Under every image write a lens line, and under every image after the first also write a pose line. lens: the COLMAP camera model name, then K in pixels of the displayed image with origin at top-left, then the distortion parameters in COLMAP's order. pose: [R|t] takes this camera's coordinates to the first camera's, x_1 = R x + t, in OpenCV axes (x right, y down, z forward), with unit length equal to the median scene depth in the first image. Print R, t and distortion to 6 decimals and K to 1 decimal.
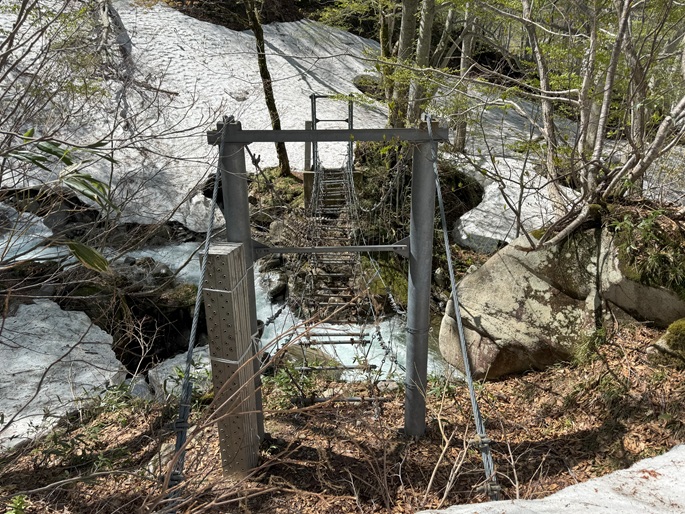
lens RADIAL K [[482.7, 0, 342.5], [0, 482.7, 257.0], [0, 0, 1]] dist [0.052788, -0.000498]
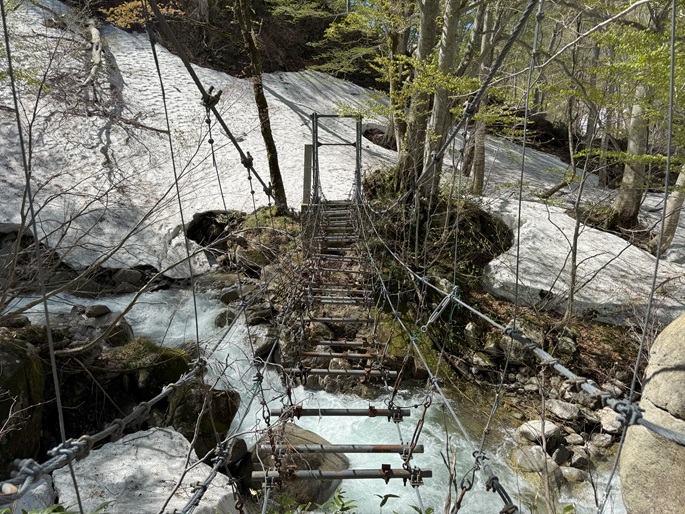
lens RADIAL K [[482.7, 0, 342.5], [0, 482.7, 257.0], [0, 0, 1]] dist [0.052788, -0.000498]
pose [[0.999945, 0.009224, -0.005052, -0.004271], [-0.009785, 0.992056, -0.125418, 0.014208], [0.003855, 0.125461, 0.992091, 0.162590]]
